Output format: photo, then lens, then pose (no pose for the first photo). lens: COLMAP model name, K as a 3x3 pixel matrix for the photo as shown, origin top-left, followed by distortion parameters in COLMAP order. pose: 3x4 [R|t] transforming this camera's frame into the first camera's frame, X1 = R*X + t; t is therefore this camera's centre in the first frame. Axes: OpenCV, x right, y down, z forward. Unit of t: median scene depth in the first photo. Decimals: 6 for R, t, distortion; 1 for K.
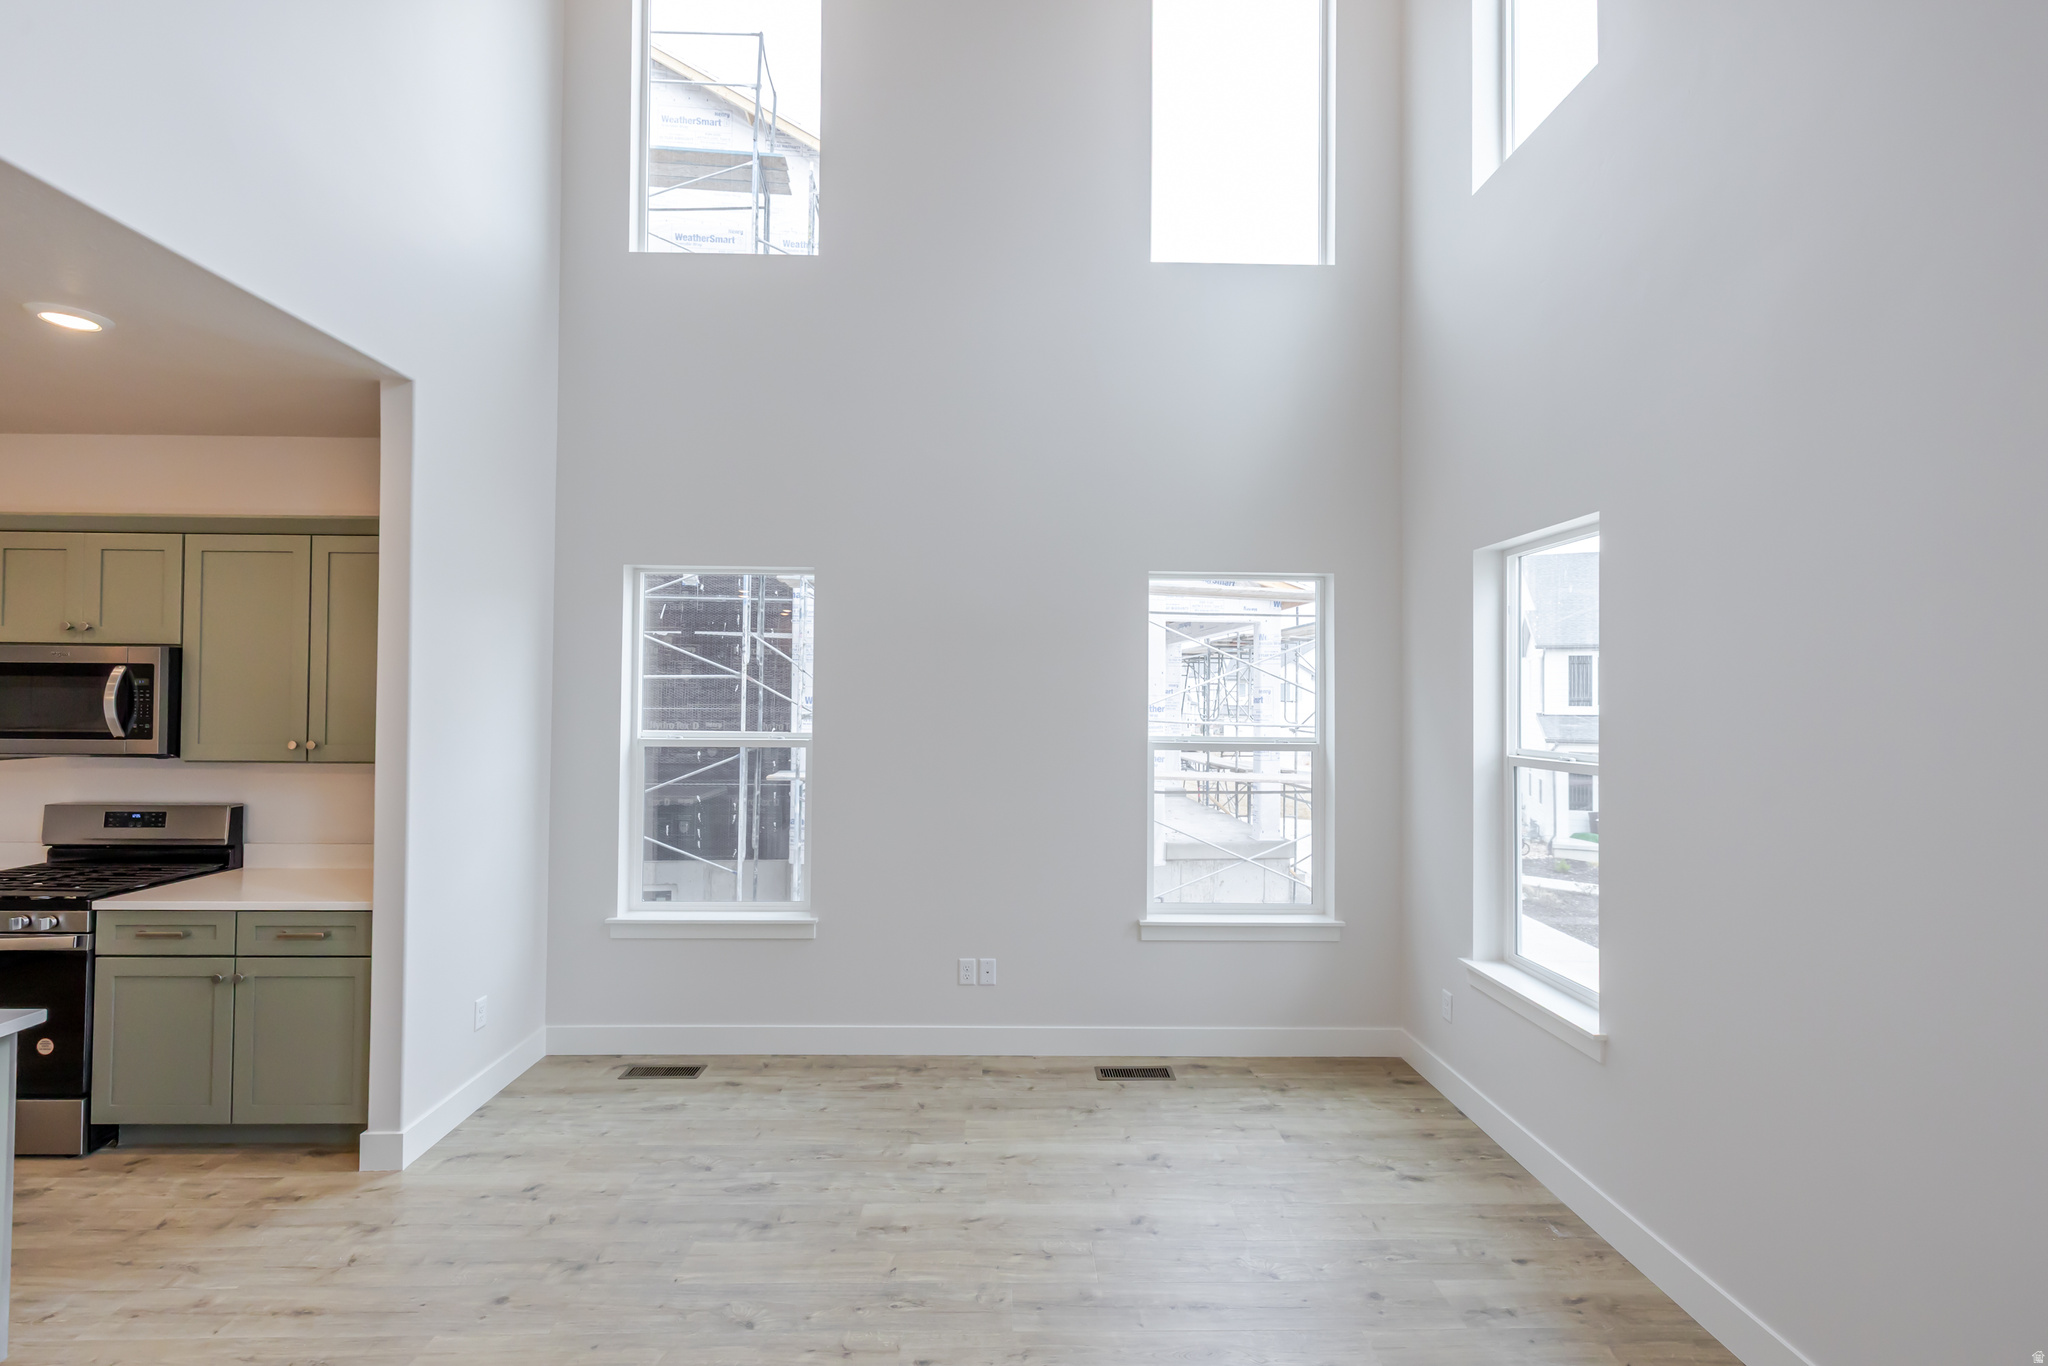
lens RADIAL K [[895.3, 0, 1023.2], [0, 895.3, 655.4], [0, 0, 1]] dist [-0.002941, 0.002315]
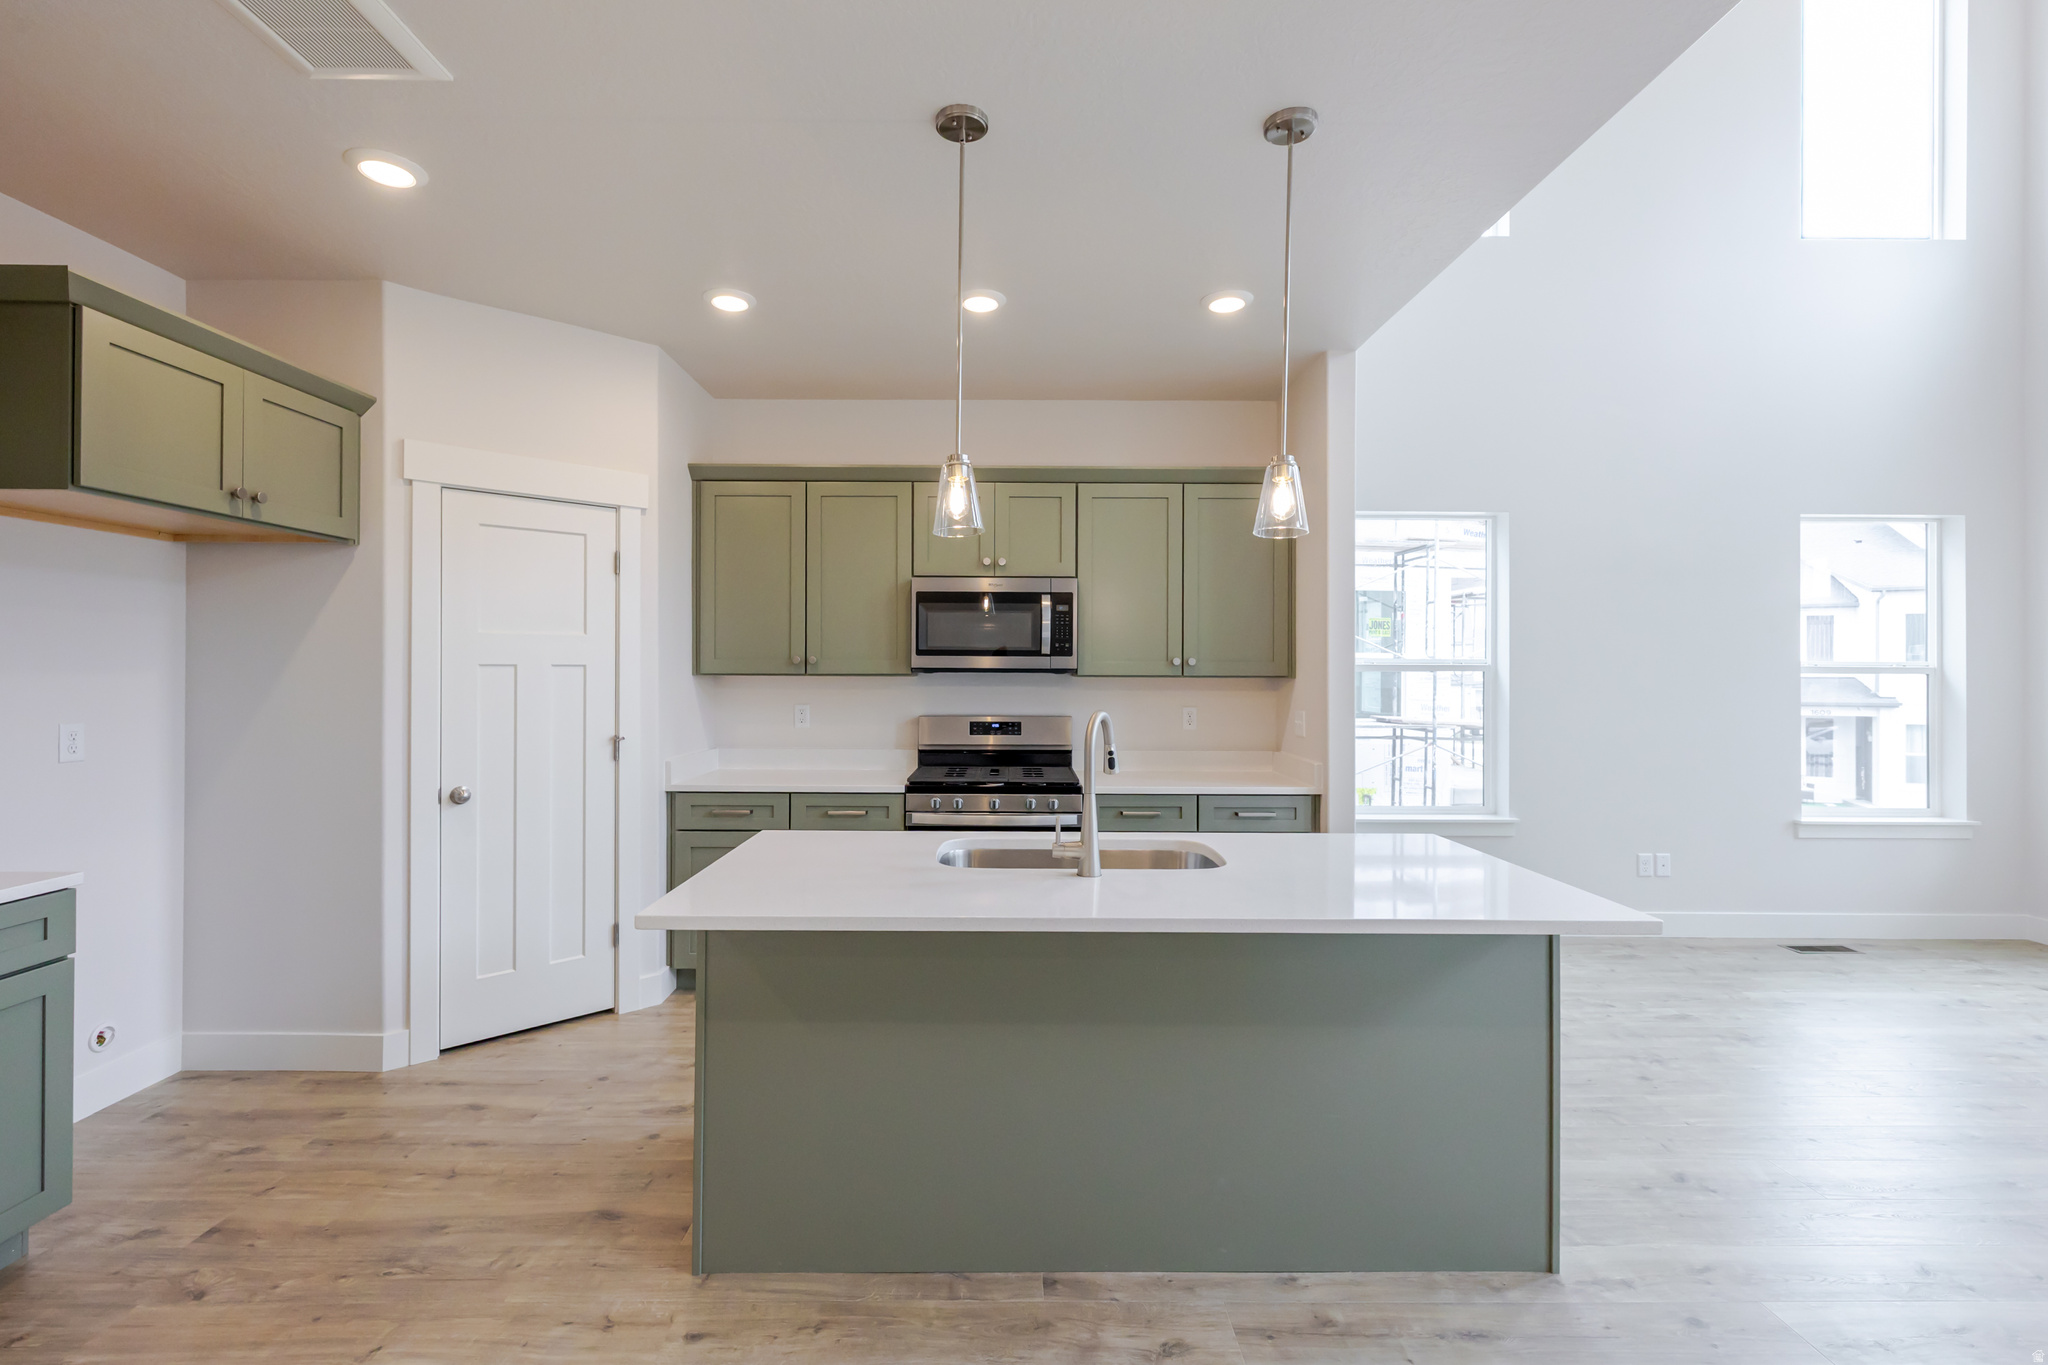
lens RADIAL K [[895.3, 0, 1014.3], [0, 895.3, 638.6], [0, 0, 1]] dist [-0.002941, 0.002315]
pose [[0.999966, -0.004578, -0.006878, -1.054153], [0.004566, 0.999988, -0.001664, 0.073594], [0.006885, 0.001633, 0.999975, -0.189756]]
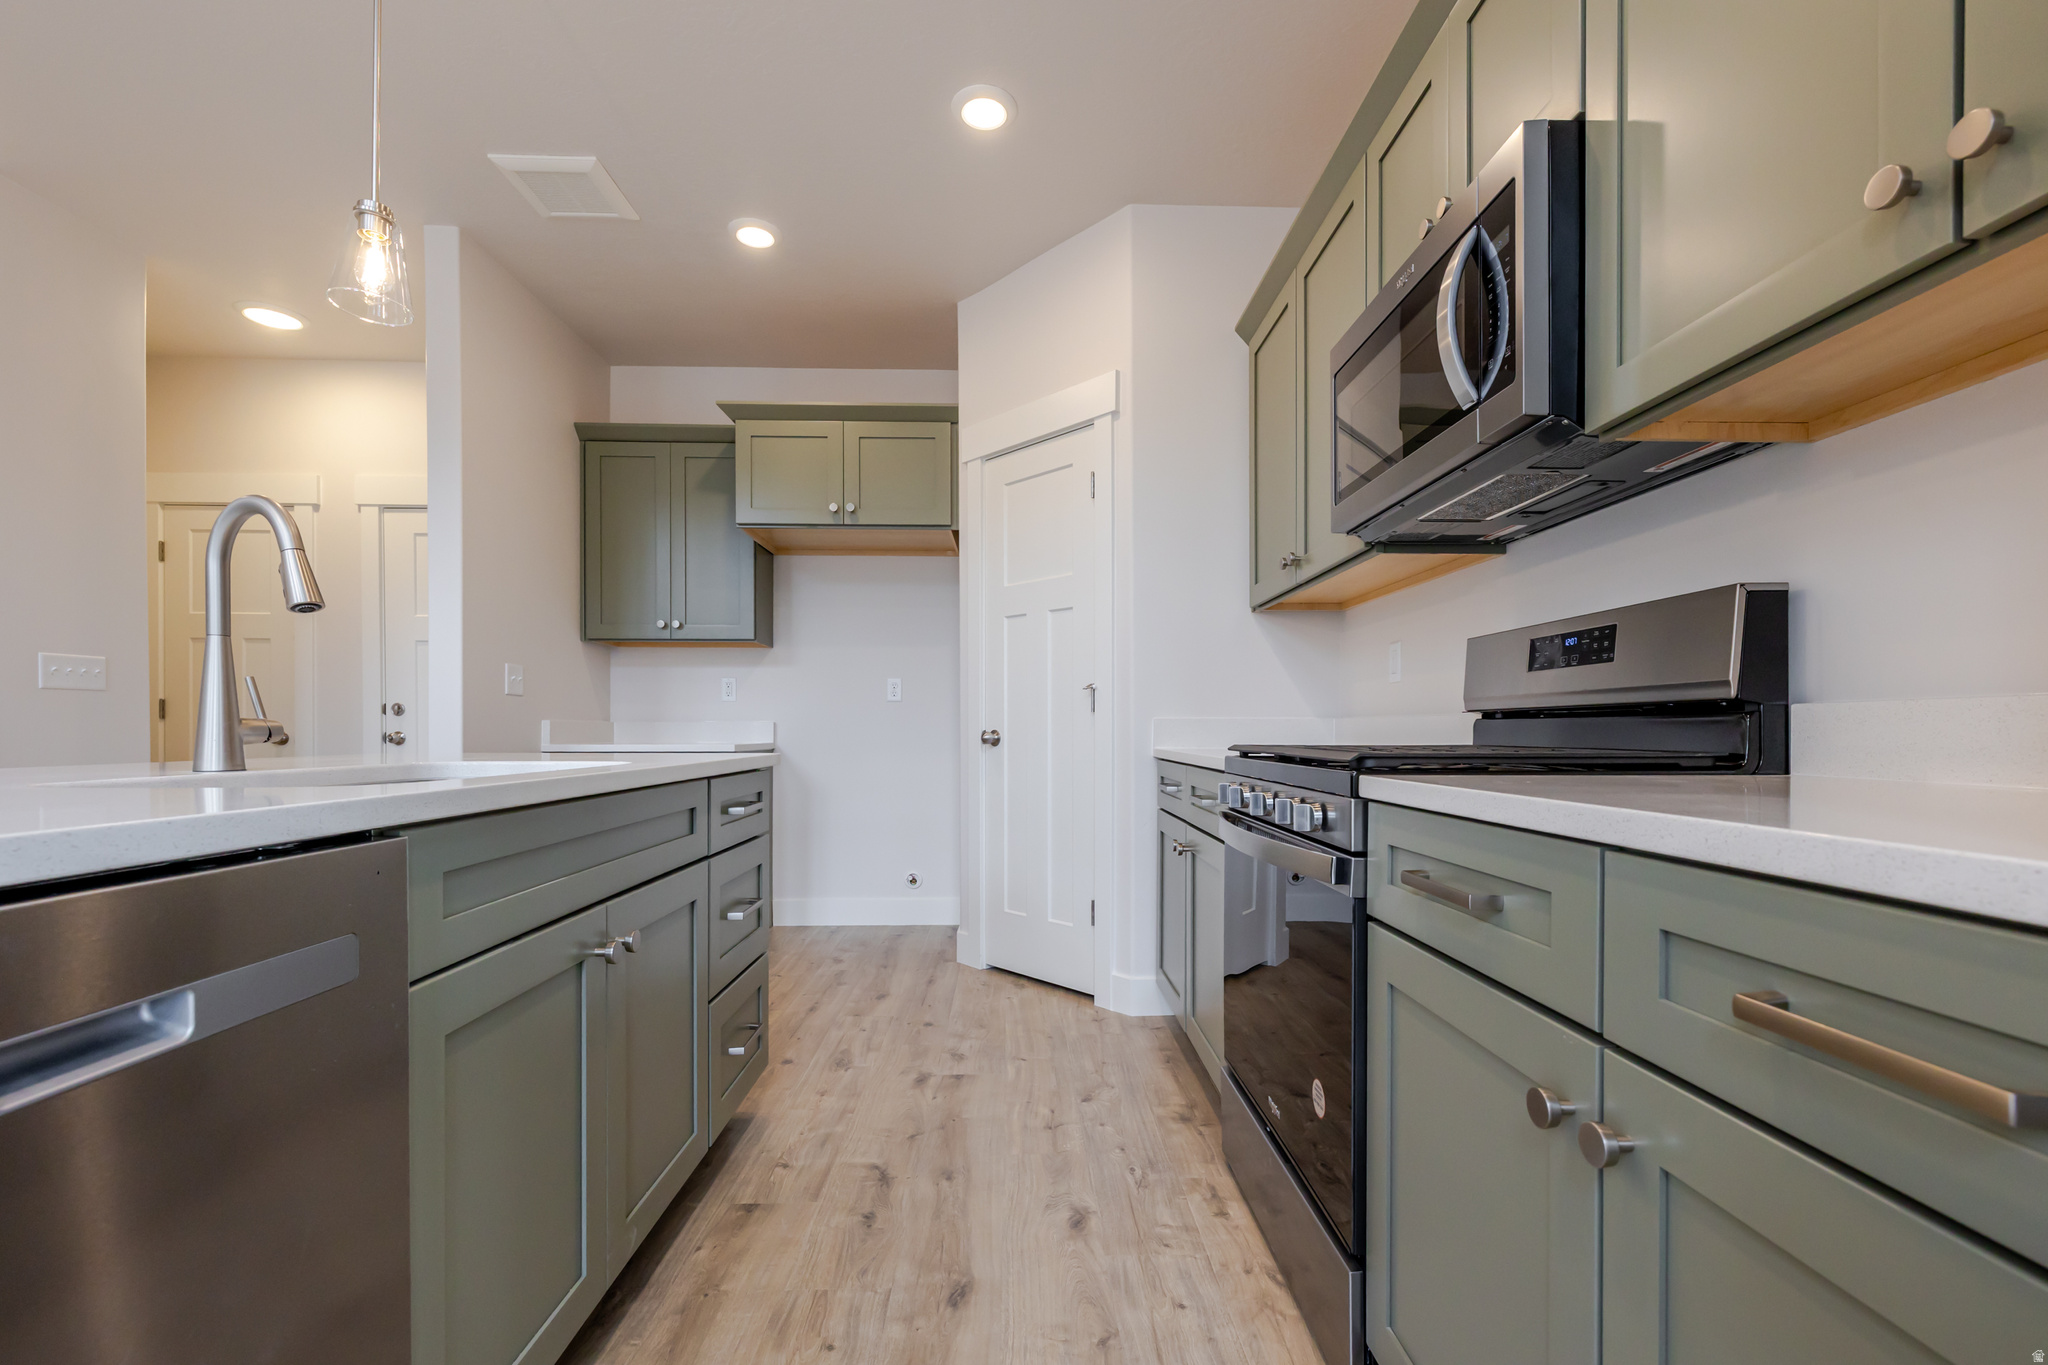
lens RADIAL K [[895.3, 0, 1059.3], [0, 895.3, 743.9], [0, 0, 1]] dist [-0.002941, 0.002315]
pose [[0.028426, 0.004883, -0.999584, -0.612163], [0.034040, 0.999403, 0.005850, 0.238949], [0.999016, -0.034192, 0.028242, 0.805643]]
